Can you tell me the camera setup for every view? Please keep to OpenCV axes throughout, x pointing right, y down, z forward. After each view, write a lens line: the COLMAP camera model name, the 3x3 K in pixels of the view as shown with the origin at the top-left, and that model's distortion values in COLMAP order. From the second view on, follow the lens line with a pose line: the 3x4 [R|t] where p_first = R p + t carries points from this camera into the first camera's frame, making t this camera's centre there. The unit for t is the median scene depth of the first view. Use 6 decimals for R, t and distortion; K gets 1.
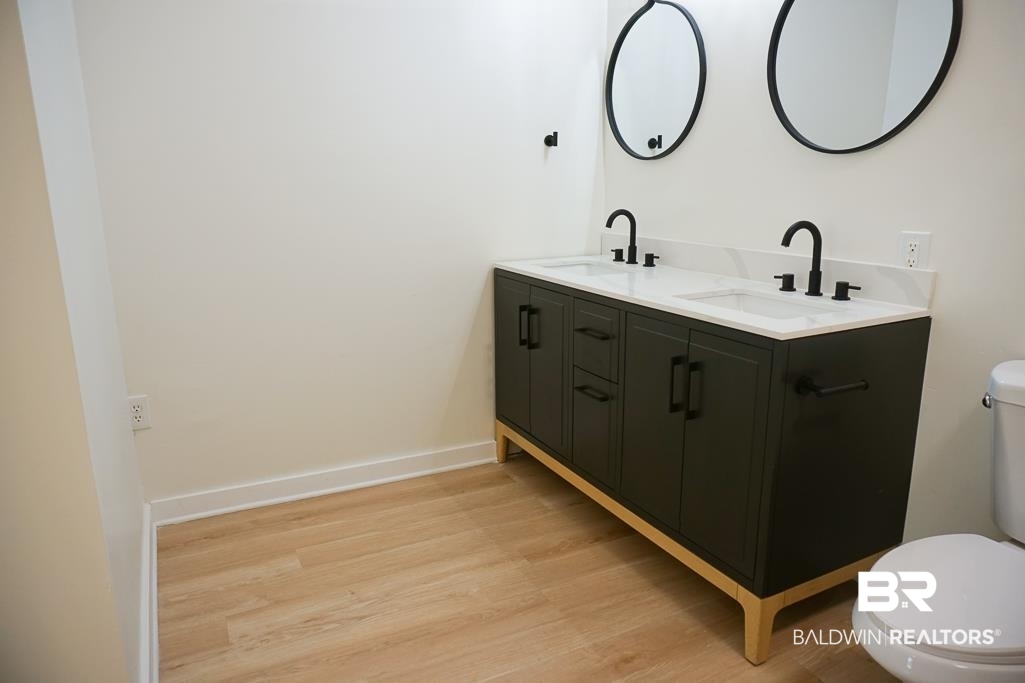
lens RADIAL K [[686.6, 0, 512.5], [0, 686.6, 341.5], [0, 0, 1]] dist [-0.059159, 0.048610]
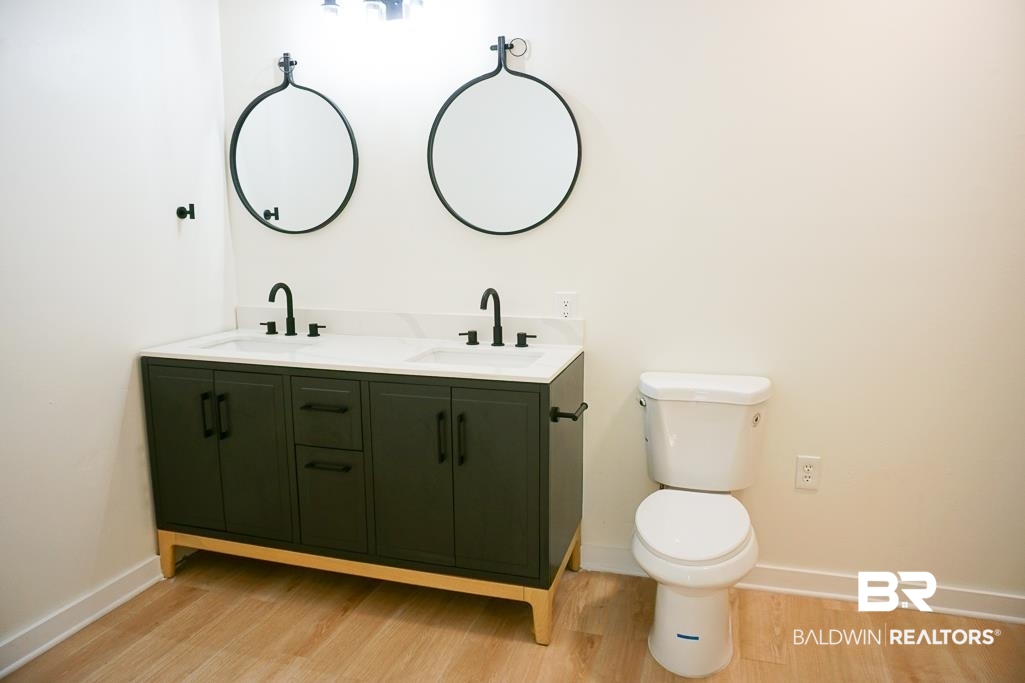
lens RADIAL K [[686.6, 0, 512.5], [0, 686.6, 341.5], [0, 0, 1]] dist [-0.059159, 0.048610]
pose [[0.683643, -0.111409, 0.721263, -0.386756], [0.162239, 0.986750, -0.001360, -0.059094], [-0.711555, 0.117947, 0.692660, 0.085180]]
